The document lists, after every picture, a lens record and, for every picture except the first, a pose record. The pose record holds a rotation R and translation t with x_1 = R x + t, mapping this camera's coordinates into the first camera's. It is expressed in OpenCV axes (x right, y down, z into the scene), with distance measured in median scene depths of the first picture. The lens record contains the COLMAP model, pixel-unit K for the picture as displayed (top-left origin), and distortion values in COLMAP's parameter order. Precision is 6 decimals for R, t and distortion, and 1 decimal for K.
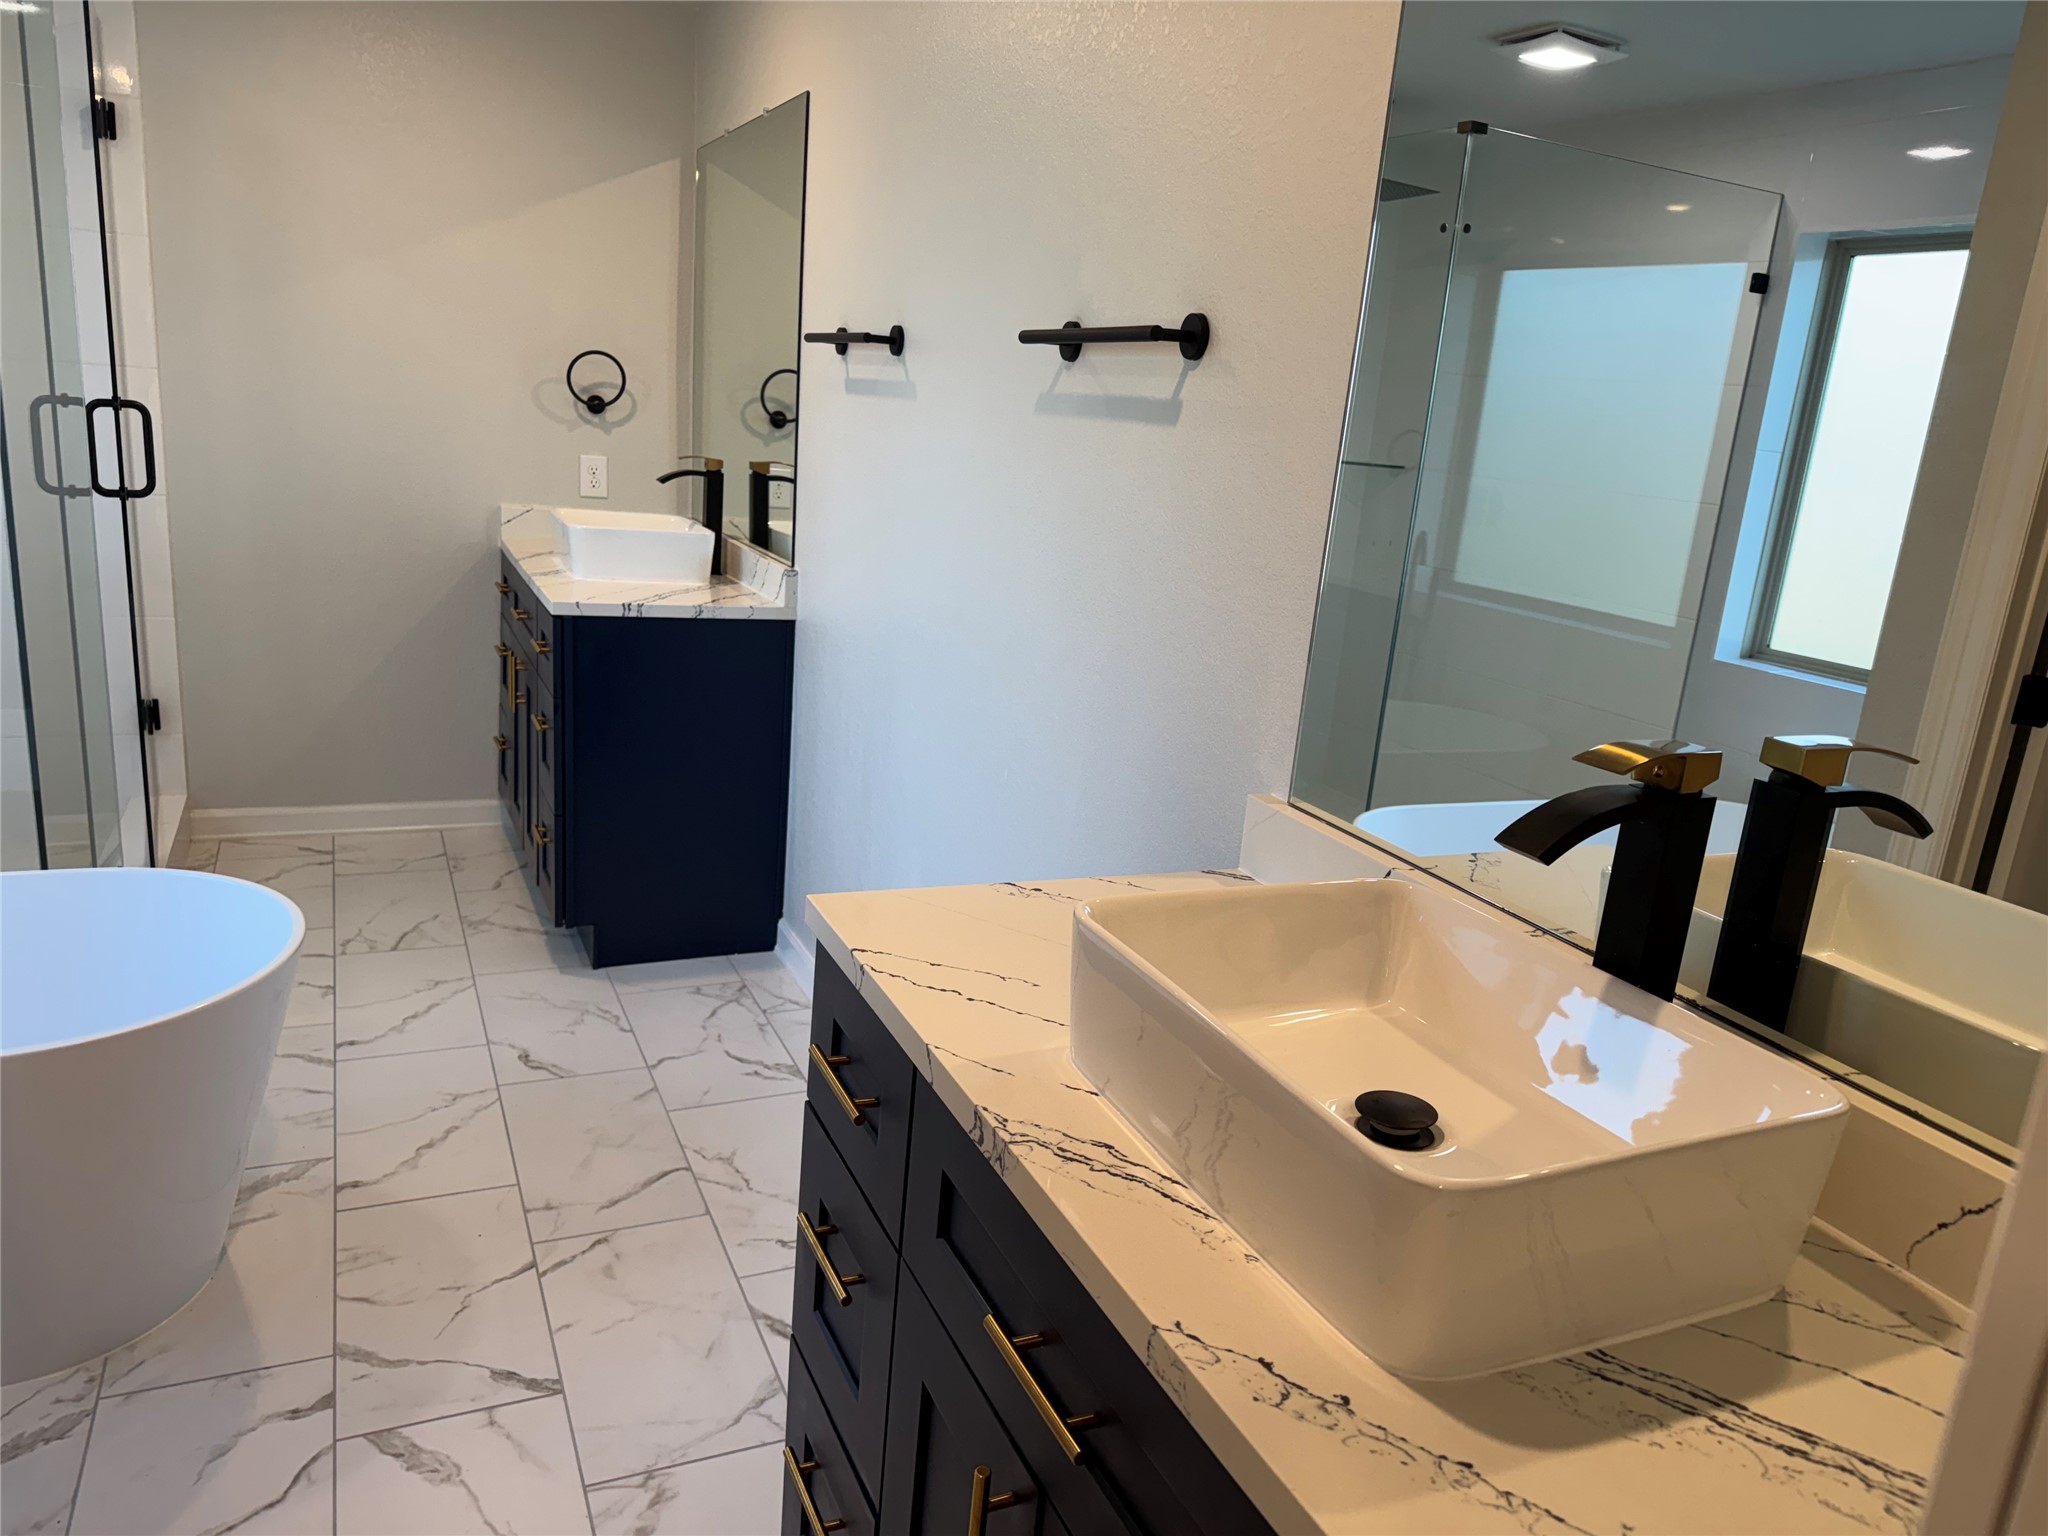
lens RADIAL K [[1428.0, 0, 1049.1], [0, 1428.0, 775.2], [0, 0, 1]] dist [0.067042, -0.102757]
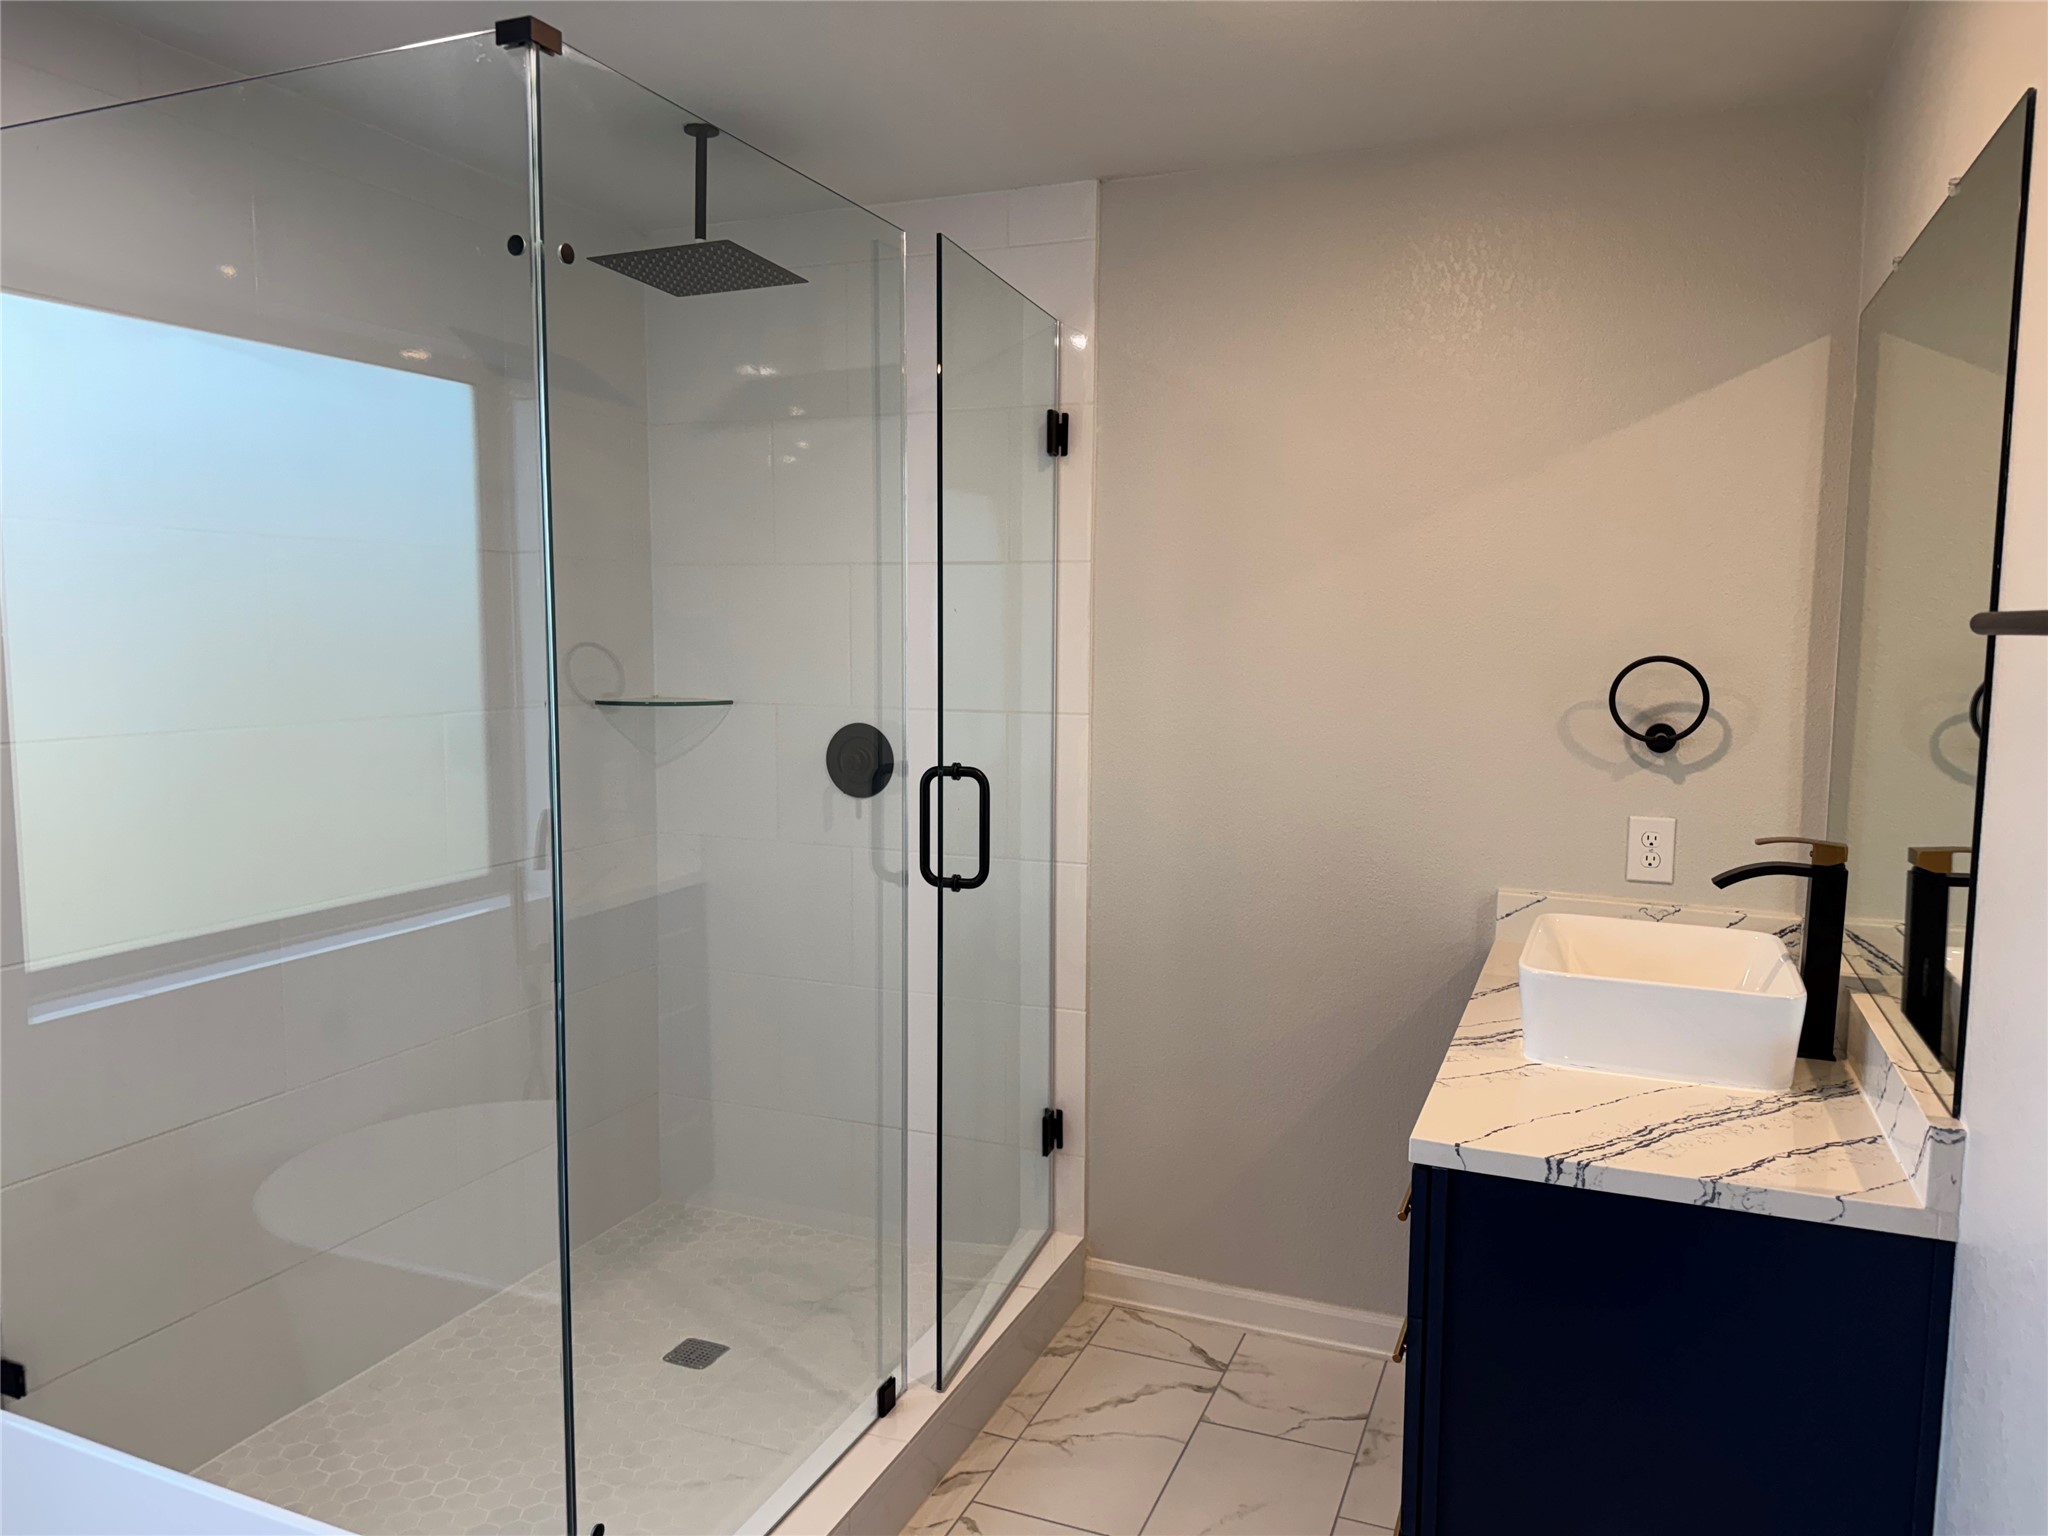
lens RADIAL K [[1392.1, 0, 1024.0], [0, 1392.1, 768.0], [0, 0, 1]] dist [0.106714, -0.183033]
pose [[0.665311, -0.008945, -0.746513, -0.042362], [-0.142817, 0.979936, -0.139025, -0.126844], [0.732779, 0.199110, 0.650684, 0.423715]]
